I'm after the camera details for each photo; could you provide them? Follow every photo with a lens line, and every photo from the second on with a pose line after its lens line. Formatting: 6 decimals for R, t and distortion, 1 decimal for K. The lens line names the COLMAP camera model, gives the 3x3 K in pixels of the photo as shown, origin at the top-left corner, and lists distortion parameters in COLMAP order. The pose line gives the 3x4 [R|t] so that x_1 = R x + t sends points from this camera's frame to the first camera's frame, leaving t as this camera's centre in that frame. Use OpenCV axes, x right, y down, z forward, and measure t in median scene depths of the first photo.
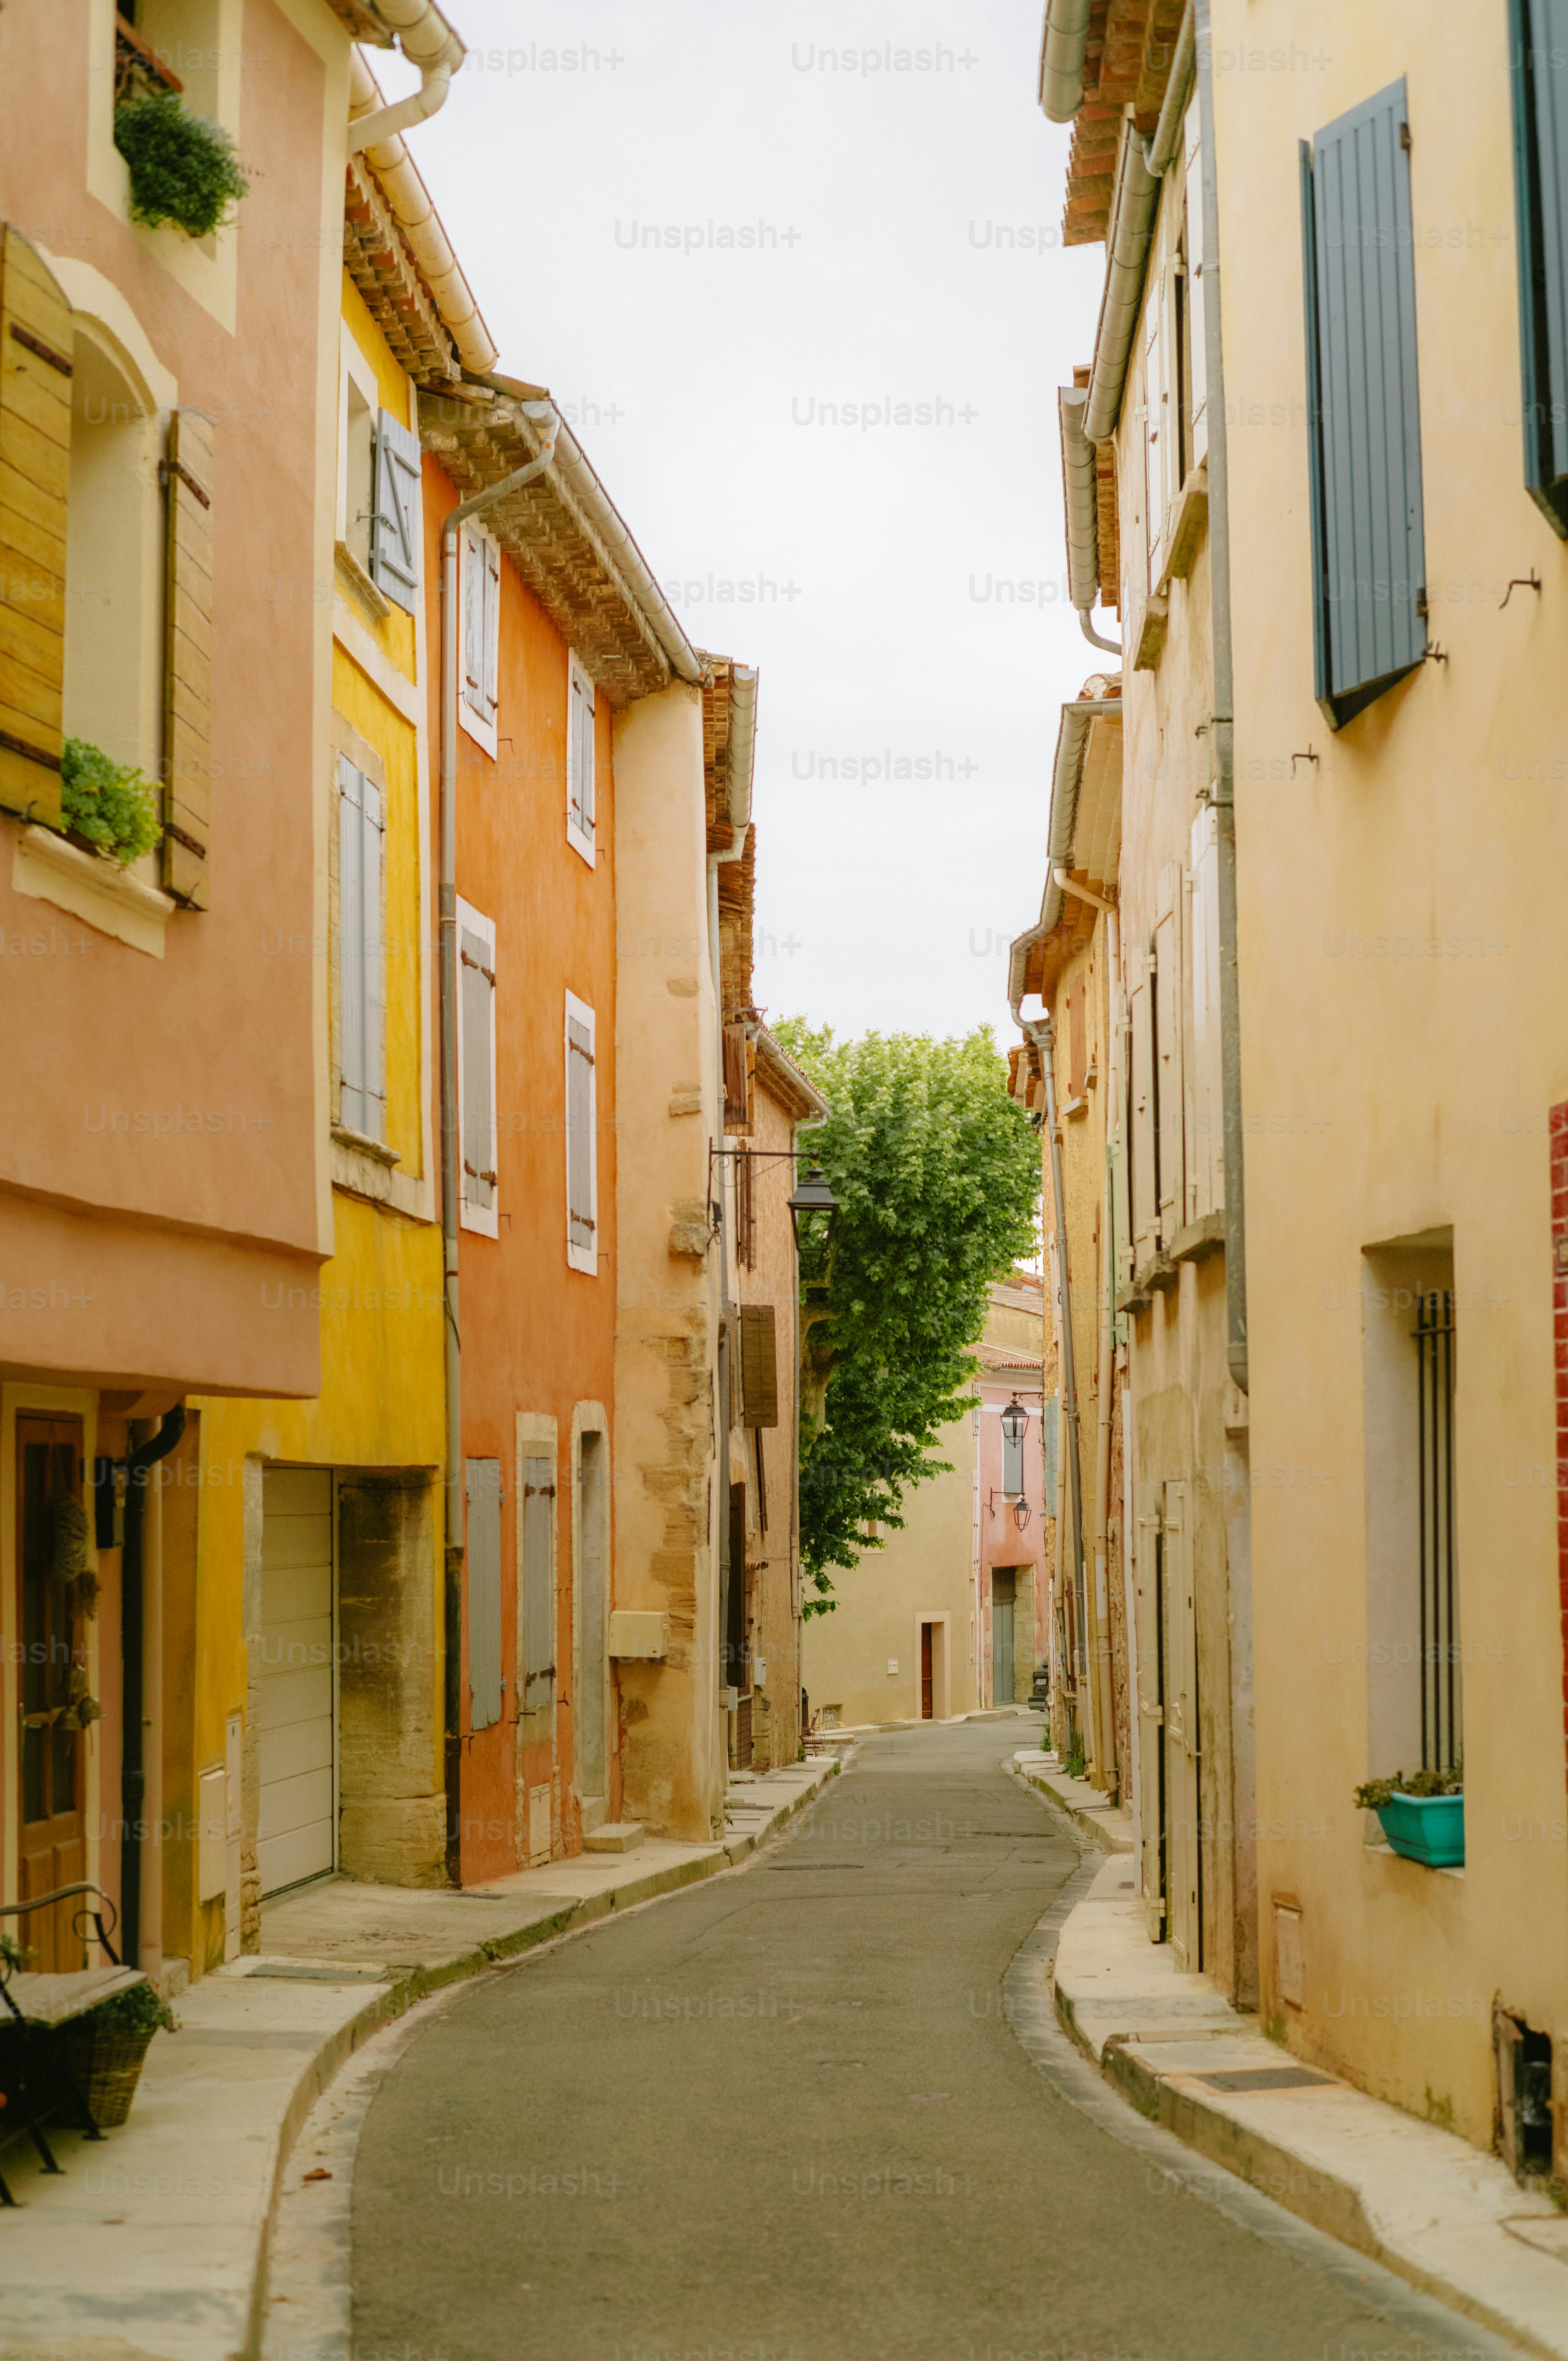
lens RADIAL K [[3880.0, 0, 784.0], [0, 3880.0, 1180.5], [0, 0, 1]] dist [-0.042393, -0.248624]
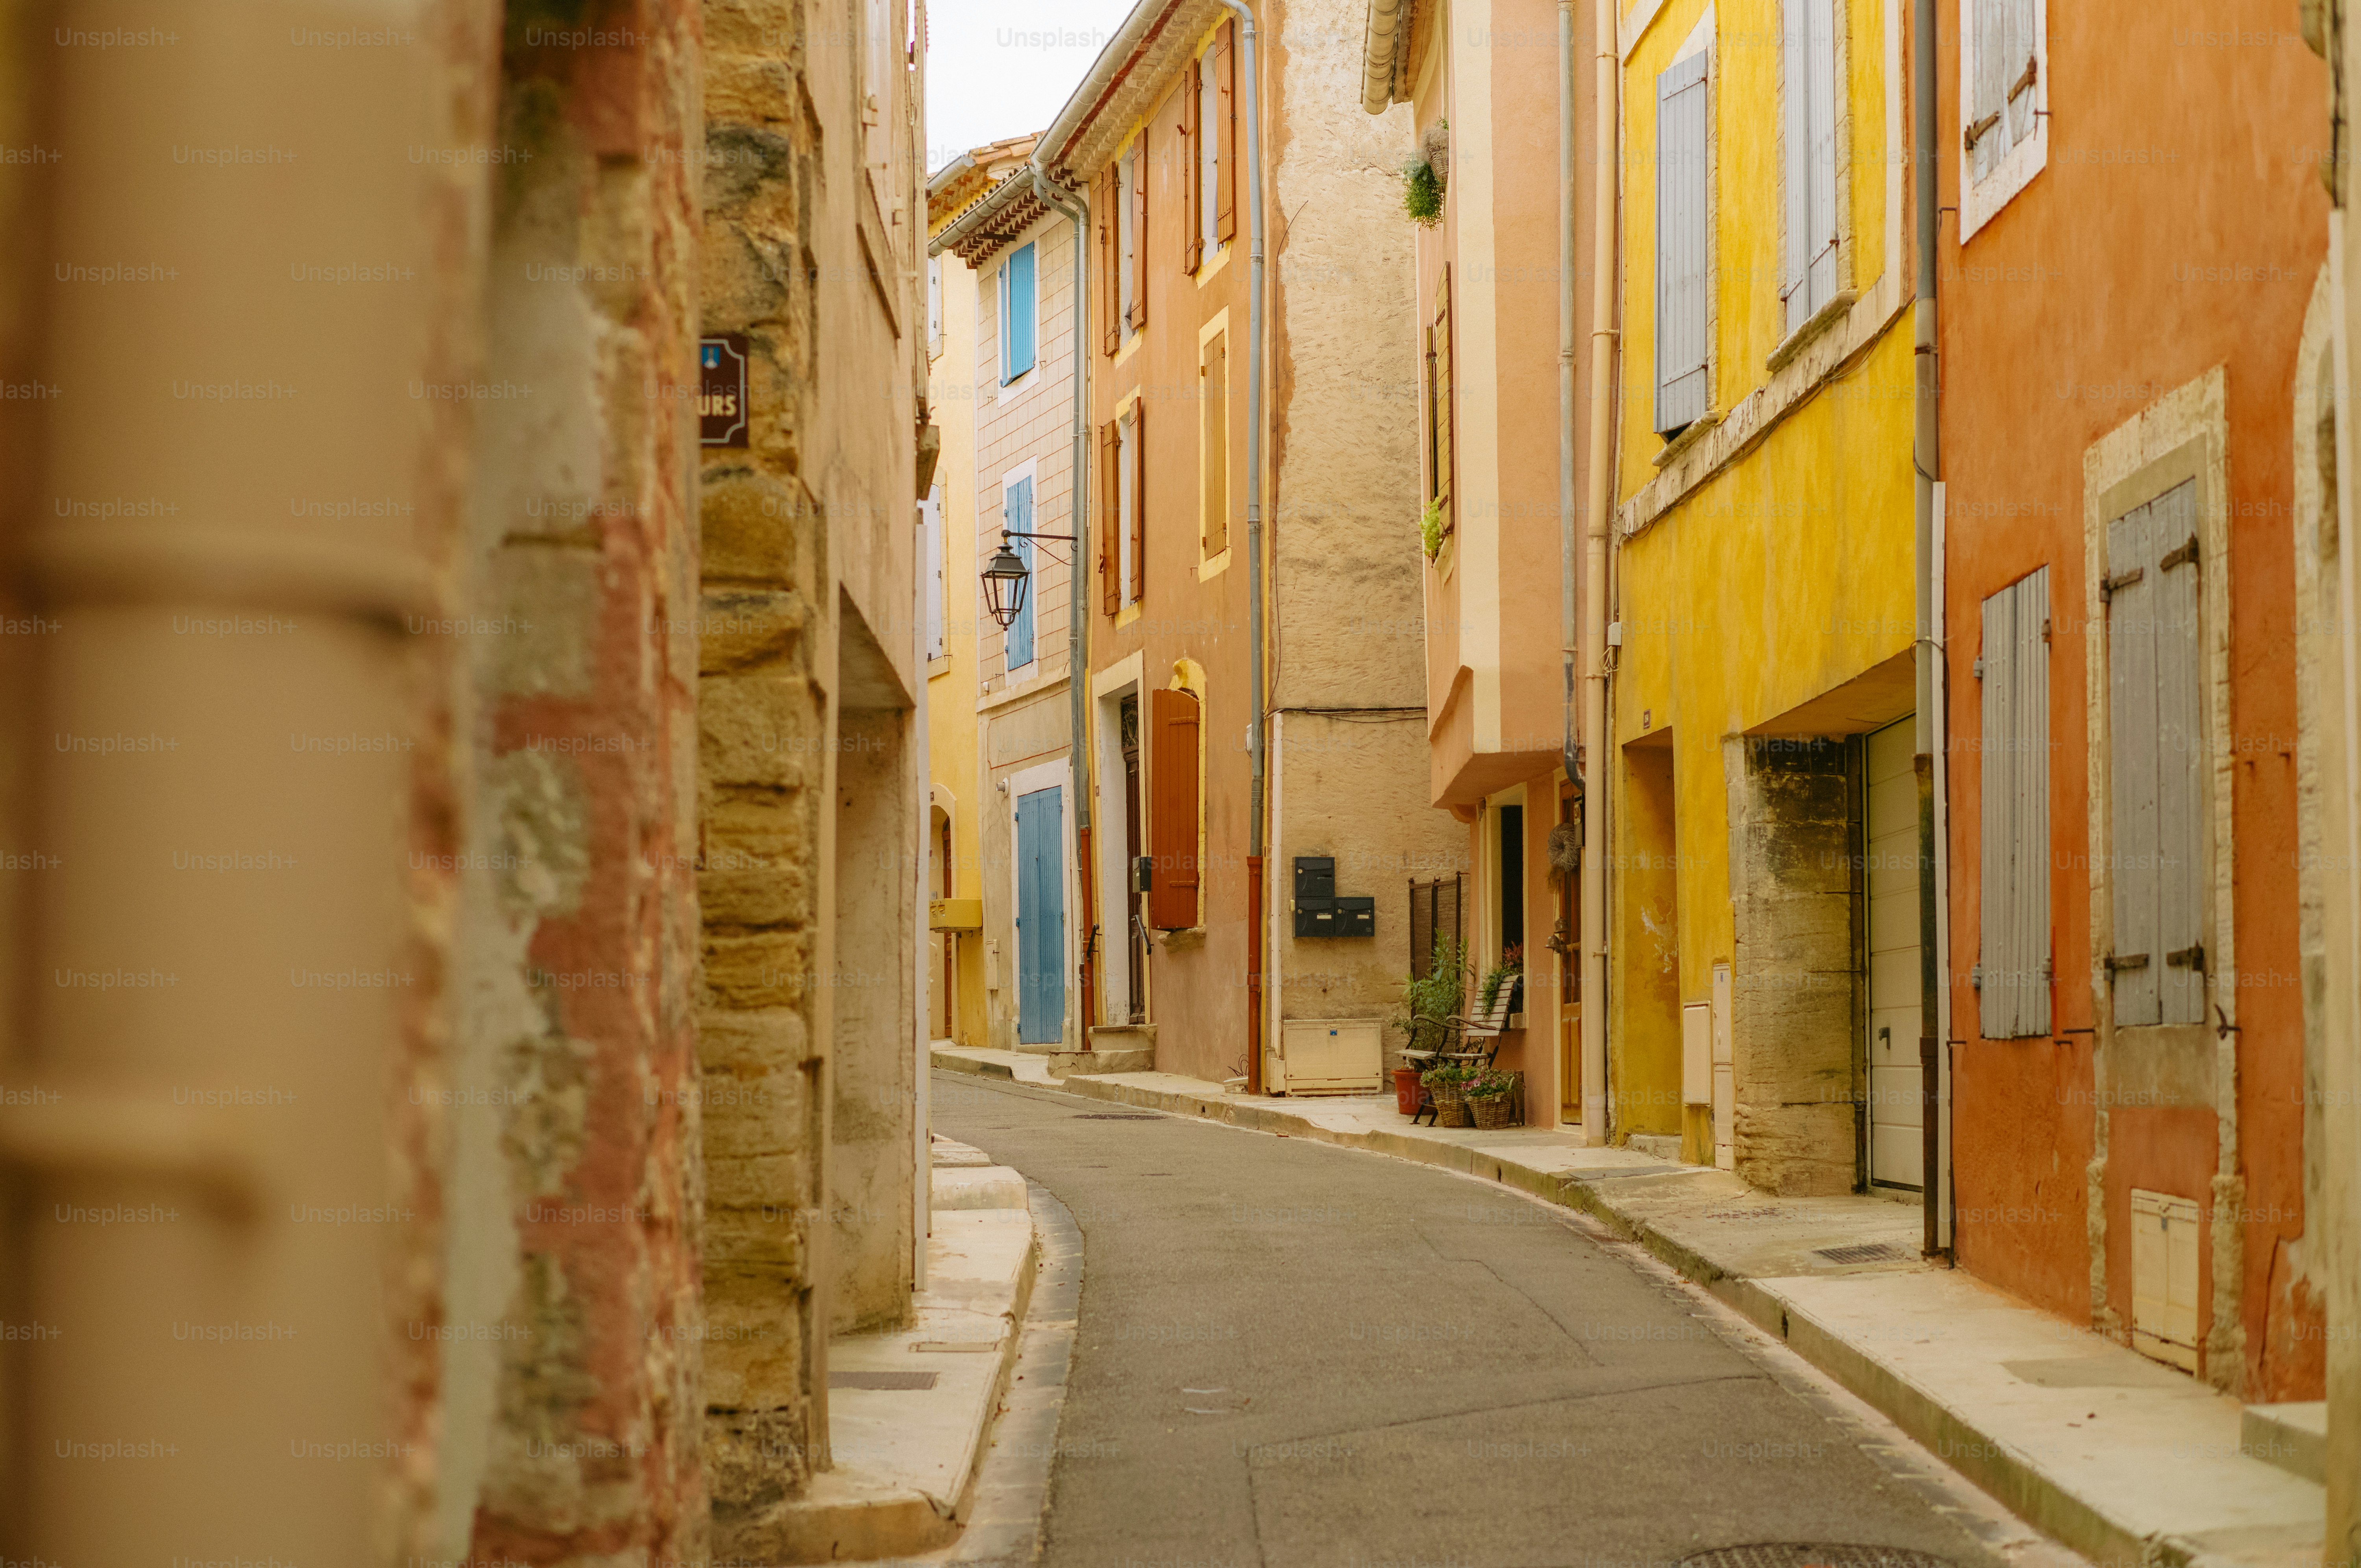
lens RADIAL K [[3880.0, 0, 1180.5], [0, 3880.0, 784.0], [0, 0, 1]] dist [-0.042393, -0.248624]
pose [[-0.992254, 0.007165, -0.124019, 0.116618], [0.026006, 0.988195, -0.150978, 0.180356], [0.121473, -0.153034, -0.980727, 1.500748]]
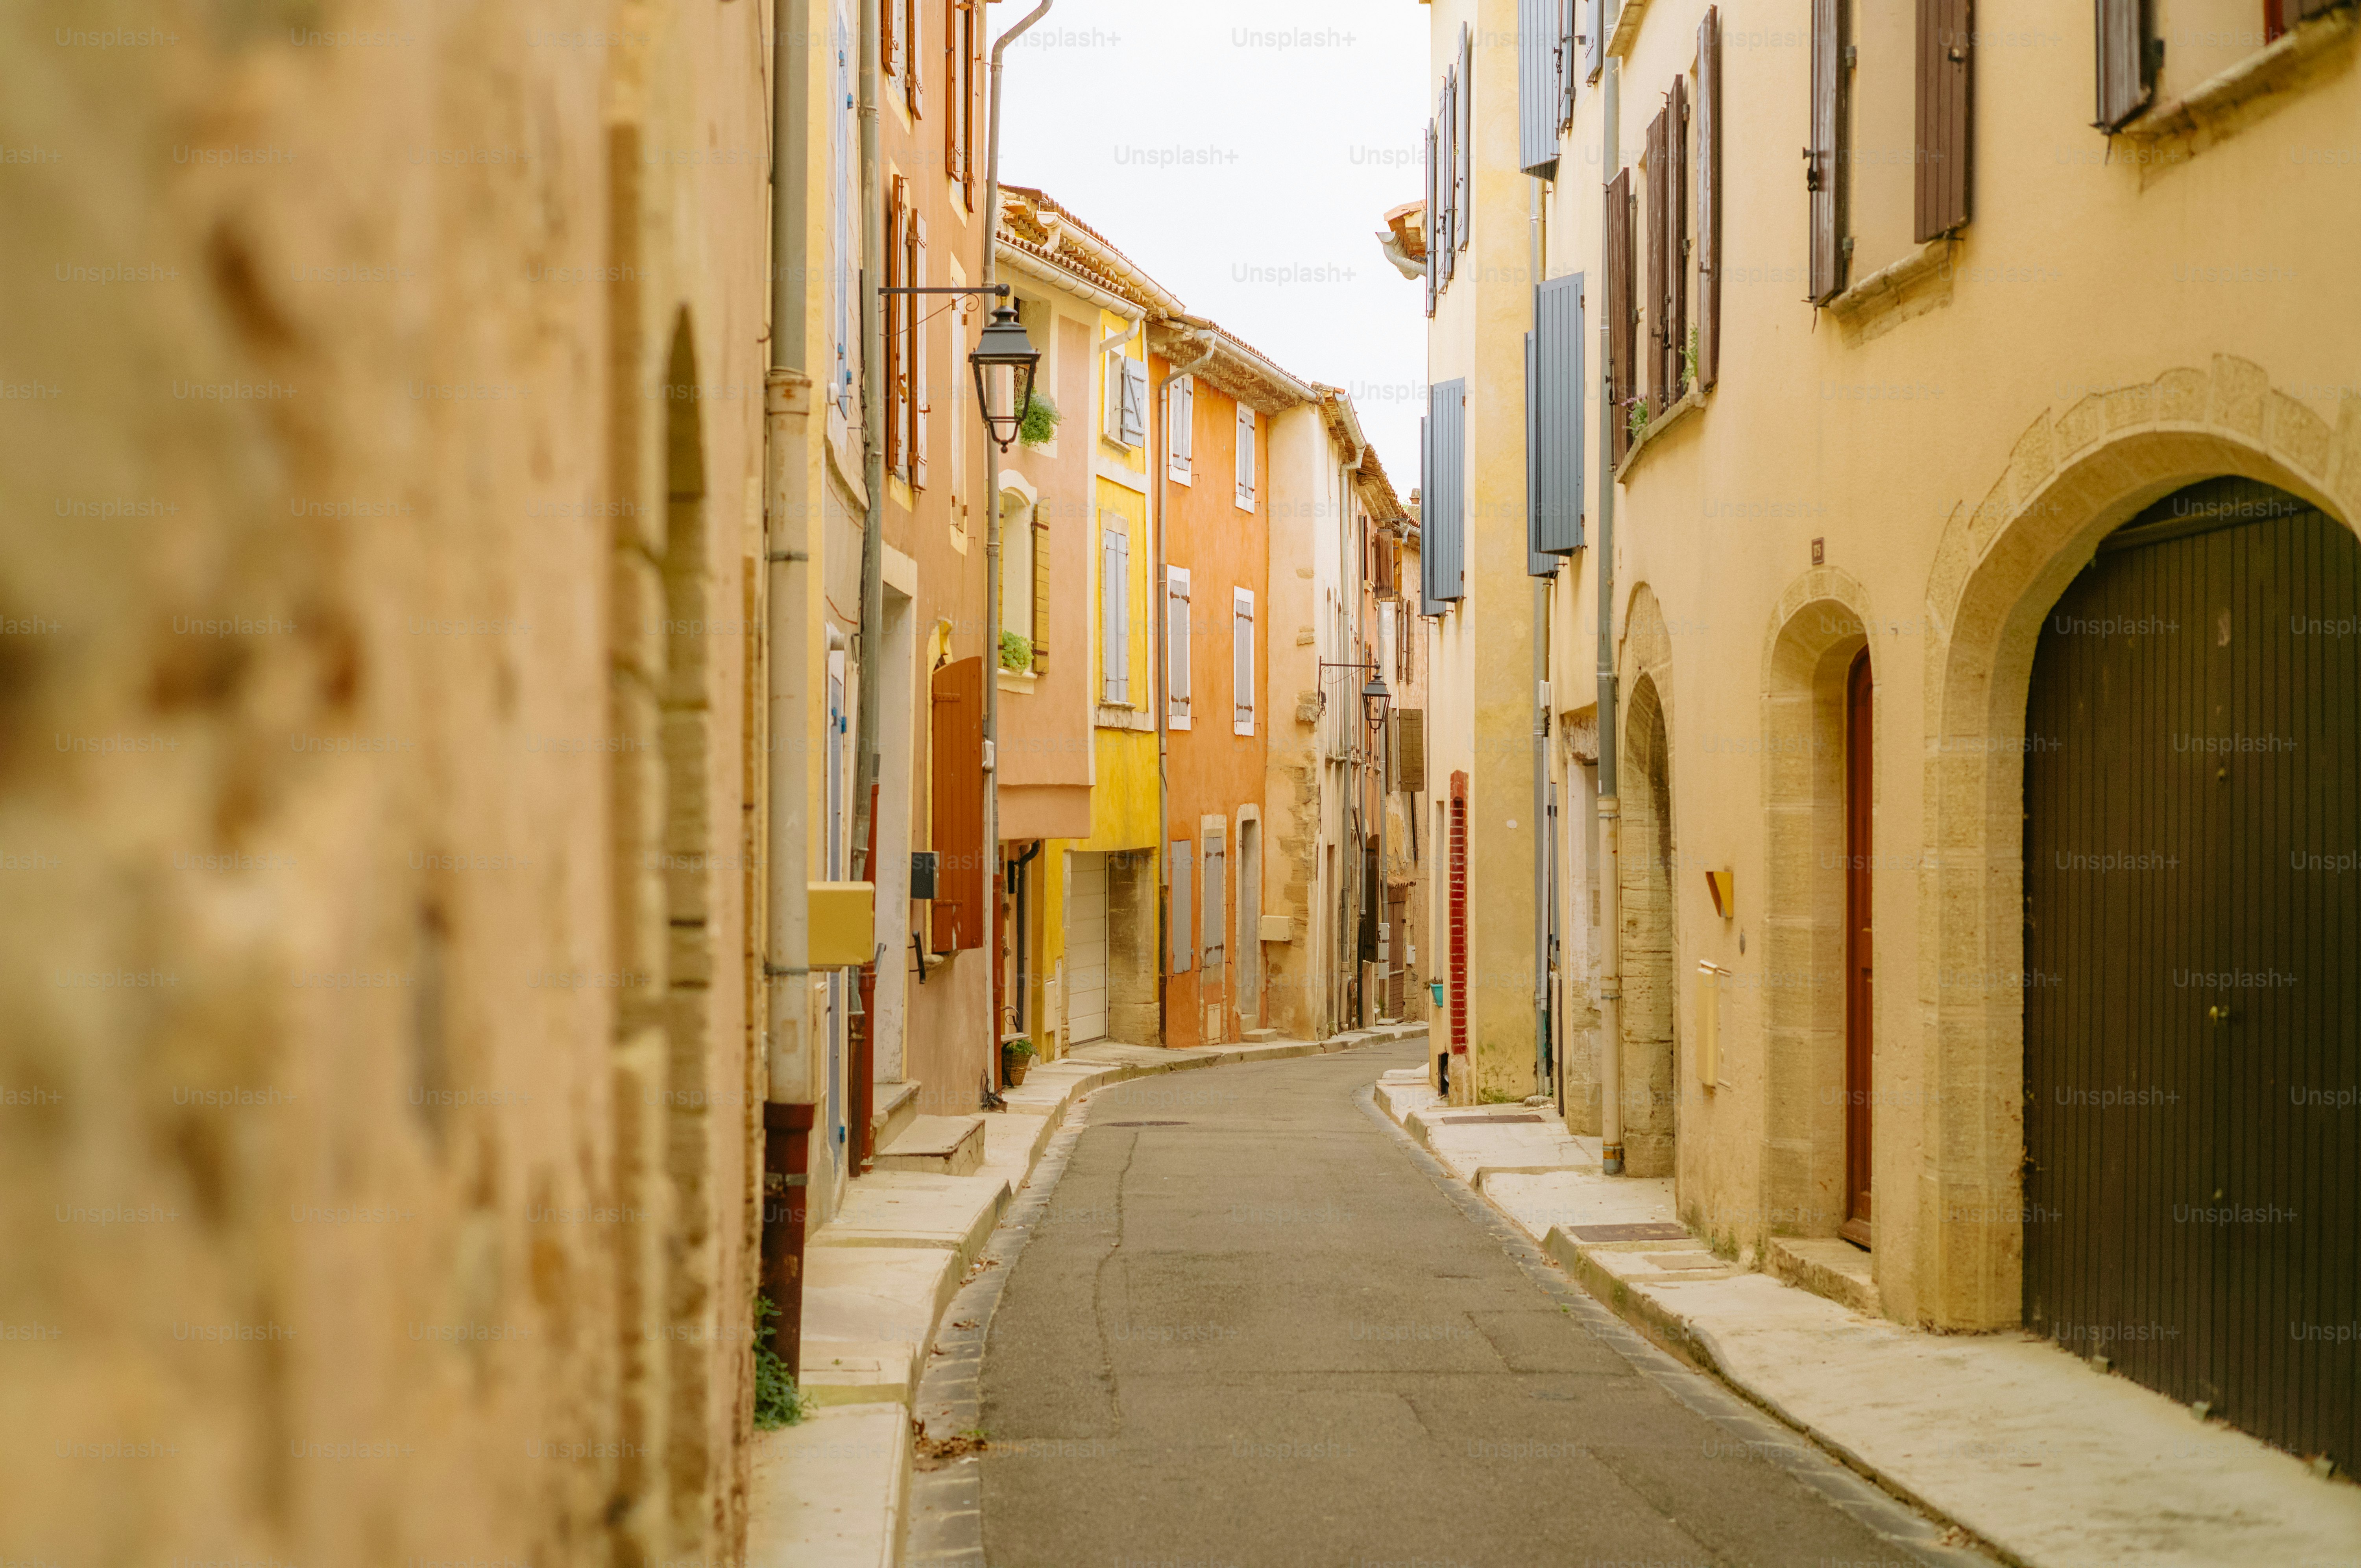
lens RADIAL K [[3676.1, 0, 1180.5], [0, 3676.1, 784.0], [0, 0, 1]] dist [-0.047699, -0.037999]
pose [[0.994038, 0.009243, -0.108639, 0.126952], [-0.000857, 0.997032, 0.076987, -0.102878], [0.109028, -0.076435, 0.991096, -0.877965]]
